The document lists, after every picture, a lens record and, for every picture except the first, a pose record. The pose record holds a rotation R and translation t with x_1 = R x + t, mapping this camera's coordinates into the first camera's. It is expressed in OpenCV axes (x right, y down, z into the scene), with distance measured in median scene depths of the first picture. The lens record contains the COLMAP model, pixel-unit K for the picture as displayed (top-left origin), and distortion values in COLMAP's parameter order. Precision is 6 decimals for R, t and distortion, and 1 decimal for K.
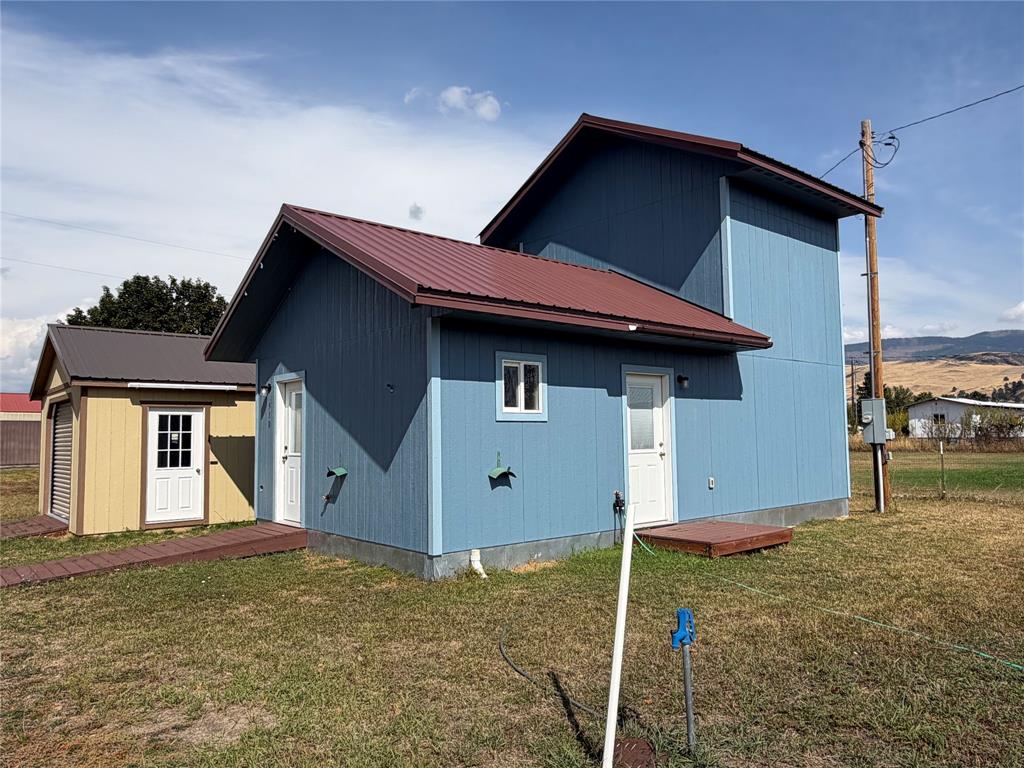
lens RADIAL K [[718.2, 0, 512.0], [0, 718.2, 384.0], [0, 0, 1]] dist [0.006701, 0.003319]
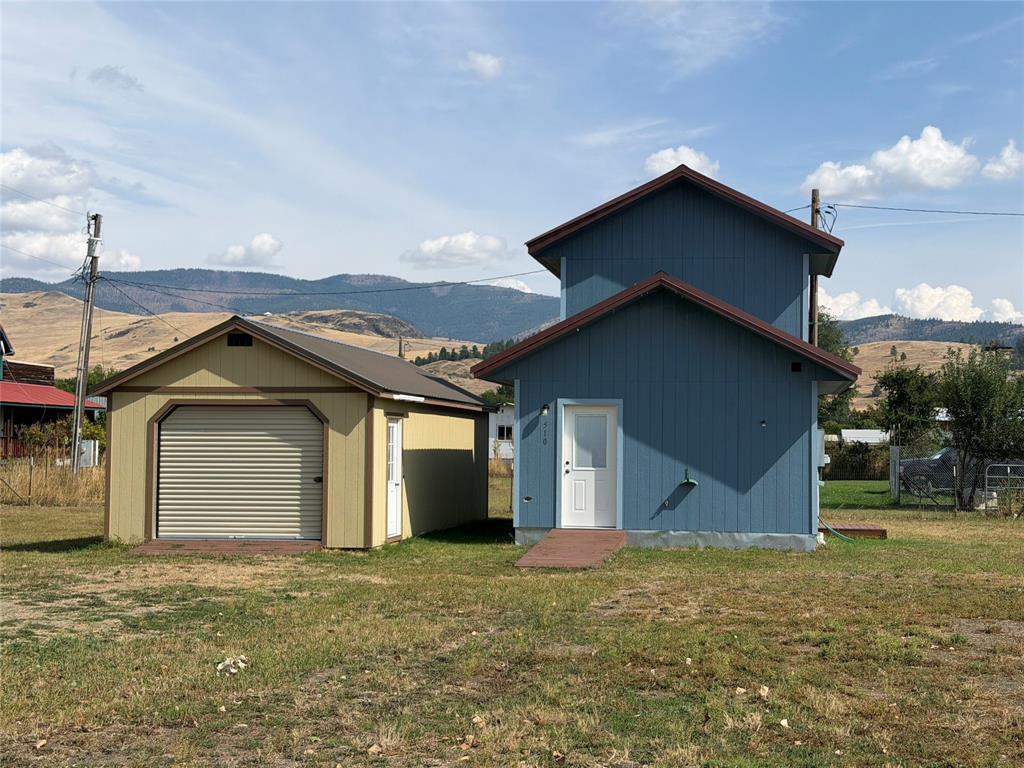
lens RADIAL K [[1491.4, 0, 512.0], [0, 1491.4, 384.0], [0, 0, 1]] dist [0.121878, 0.121707]
pose [[0.762913, 0.048553, 0.644676, -1.818292], [-0.067730, 0.997691, 0.005011, -0.039284], [-0.642944, -0.047487, 0.764440, -0.702717]]
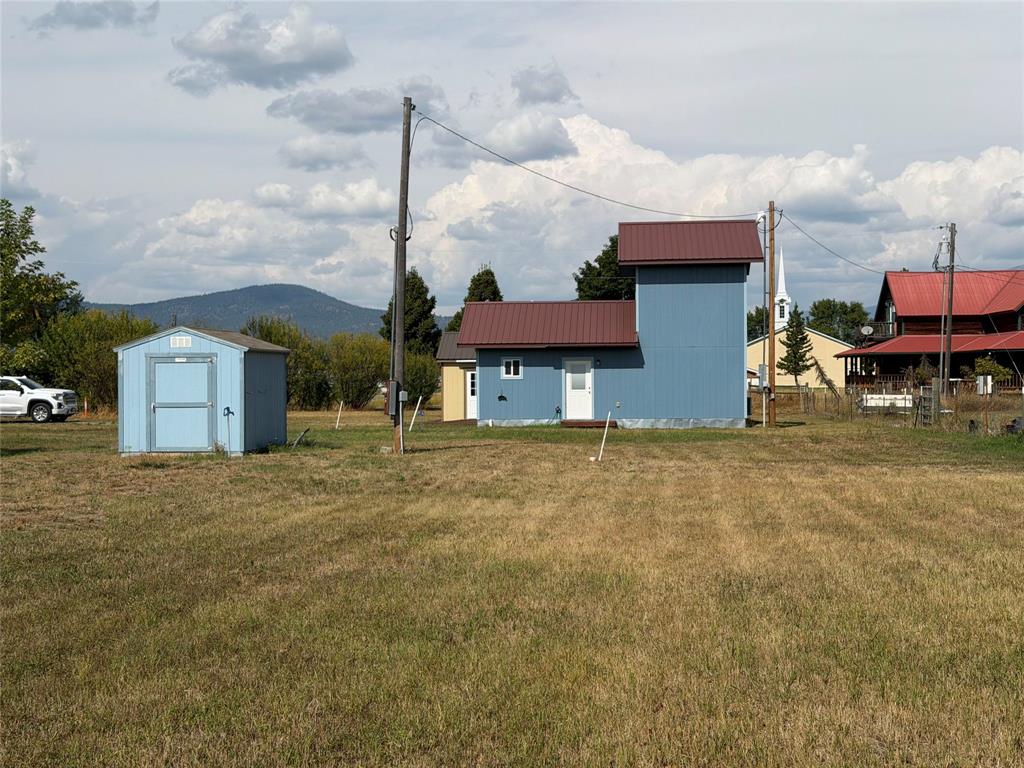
lens RADIAL K [[1510.0, 0, 532.6], [0, 1510.0, 386.1], [0, 0, 1]] dist [0.176164, -0.014864]
pose [[0.724640, 0.008722, -0.689072, 3.267271], [0.048299, 0.996818, 0.063410, -0.233298], [0.687433, -0.079231, 0.721913, -2.581624]]
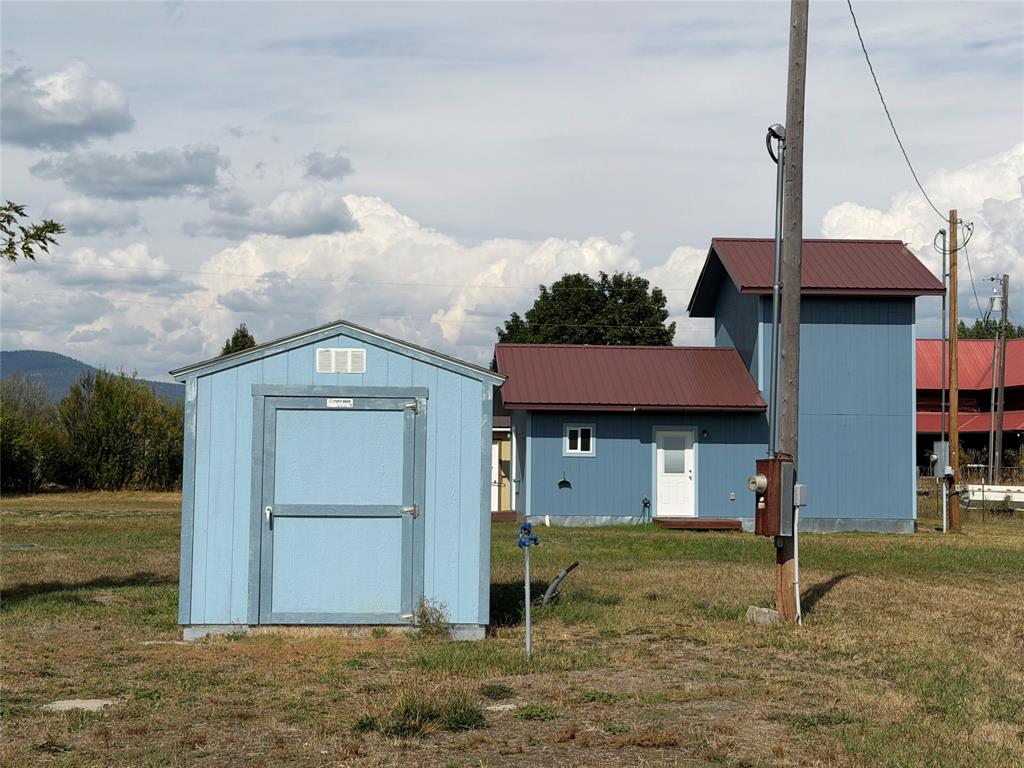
lens RADIAL K [[1491.4, 0, 512.0], [0, 1491.4, 384.0], [0, 0, 1]] dist [0.121878, 0.121707]
pose [[0.814469, -0.008906, -0.580138, 1.715312], [0.022546, 0.999613, 0.016308, -0.168549], [0.579768, -0.026362, 0.814355, -1.890341]]
